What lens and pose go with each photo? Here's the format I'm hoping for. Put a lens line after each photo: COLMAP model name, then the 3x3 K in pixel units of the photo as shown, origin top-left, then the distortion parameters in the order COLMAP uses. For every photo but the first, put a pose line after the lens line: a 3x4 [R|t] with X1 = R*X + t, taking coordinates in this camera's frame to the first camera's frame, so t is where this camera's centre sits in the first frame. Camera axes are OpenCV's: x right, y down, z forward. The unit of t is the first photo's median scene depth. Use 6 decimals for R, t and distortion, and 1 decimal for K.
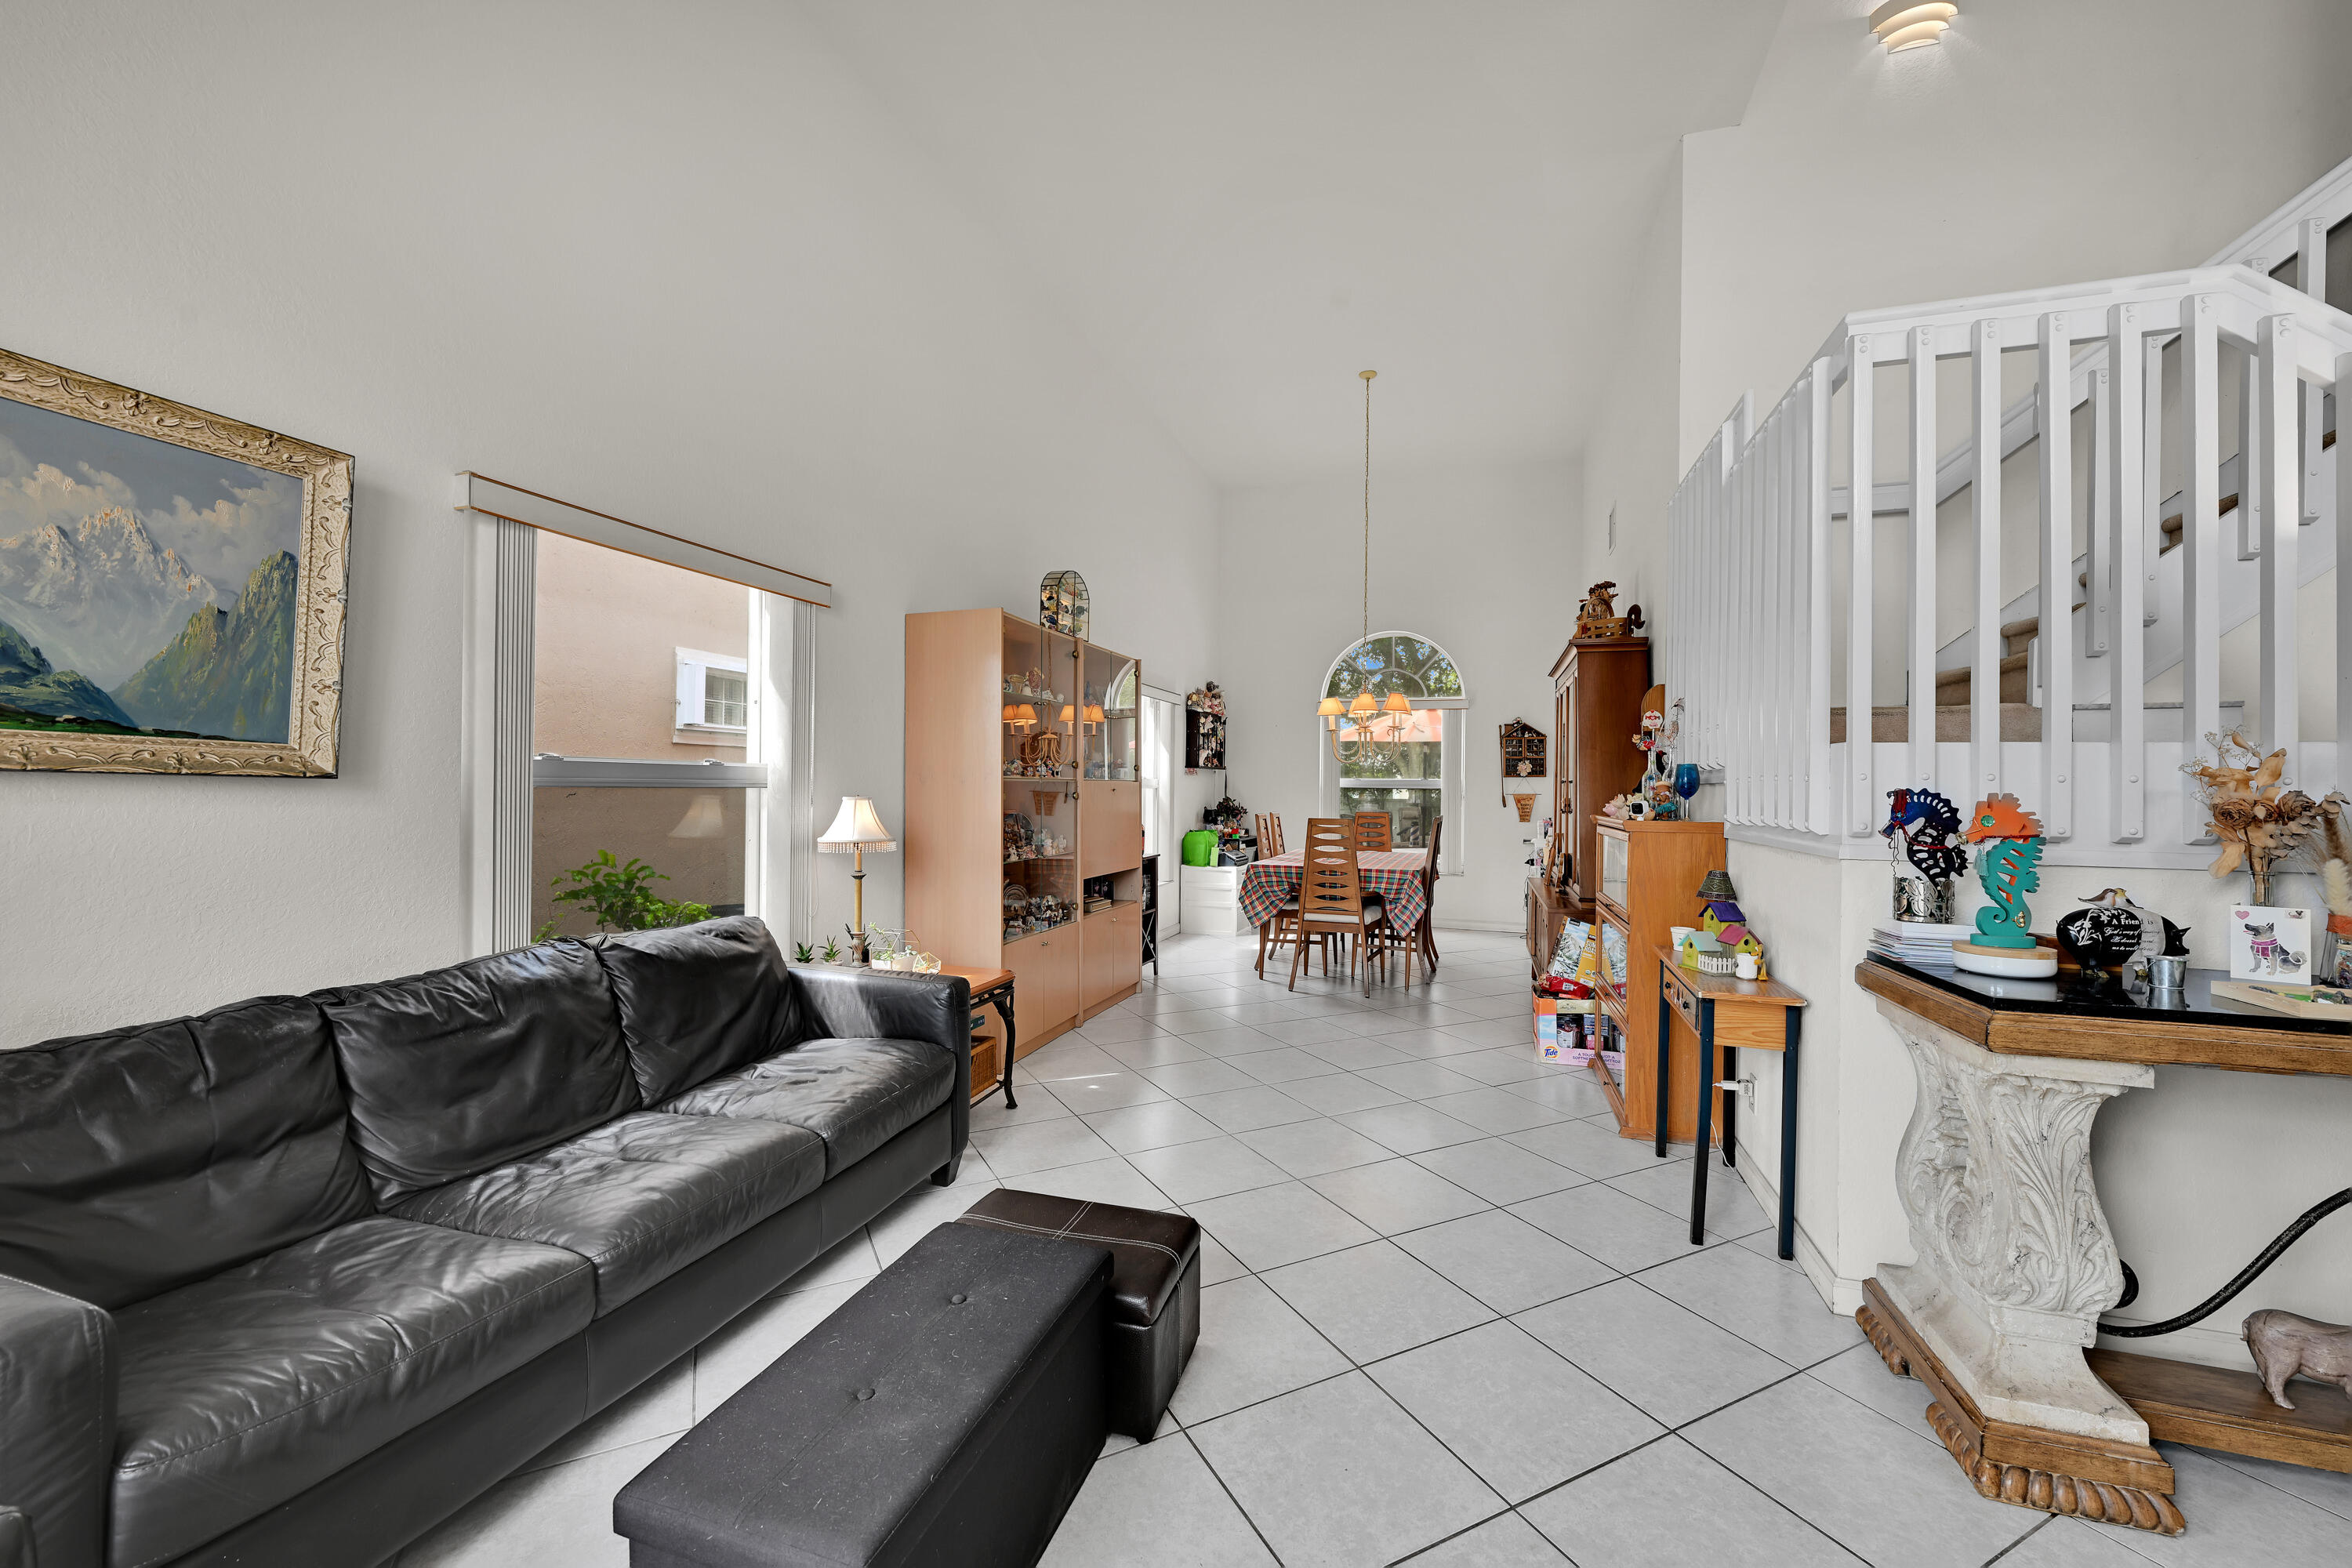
lens RADIAL K [[931.4, 0, 1169.7], [0, 931.4, 780.8], [0, 0, 1]] dist [0.000130, 0.000659]
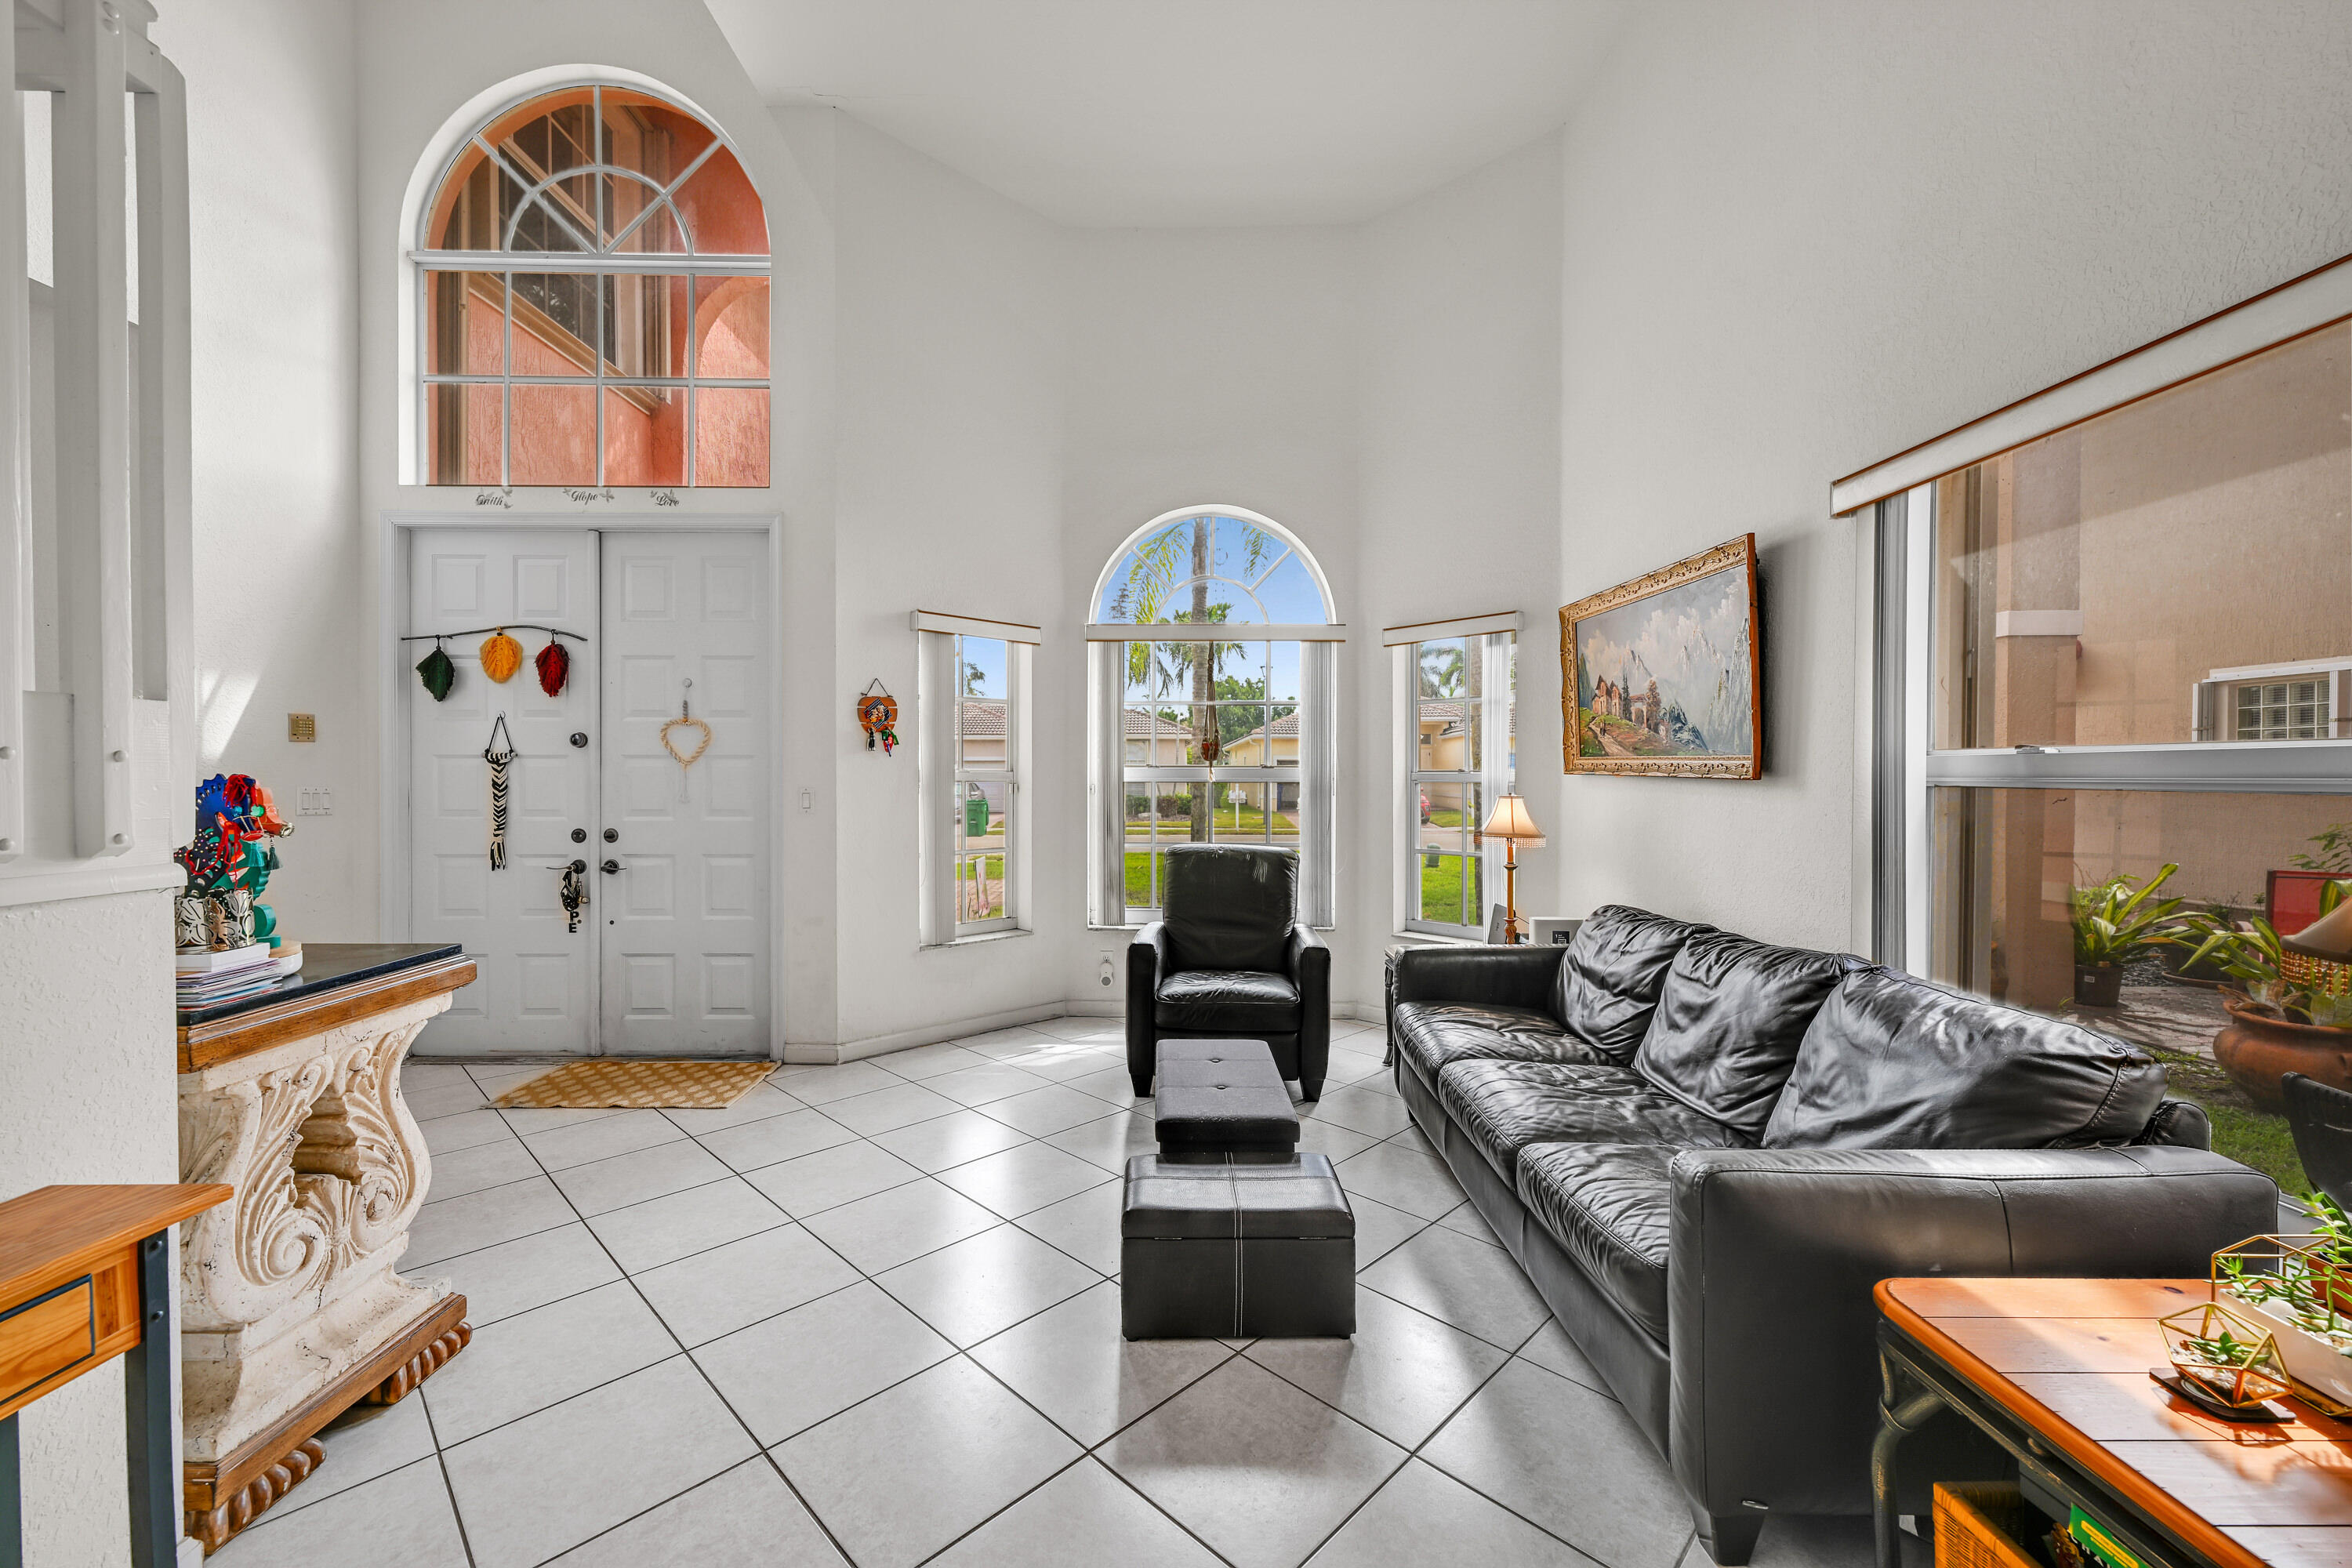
lens RADIAL K [[931.4, 0, 1170.2], [0, 931.4, 780.6], [0, 0, 1]] dist [0.000130, 0.000659]
pose [[-0.945888, -0.009962, -0.324340, 0.232856], [-0.010090, 0.999948, -0.001285, 0.006007], [0.324336, 0.002057, -0.945940, 1.455332]]
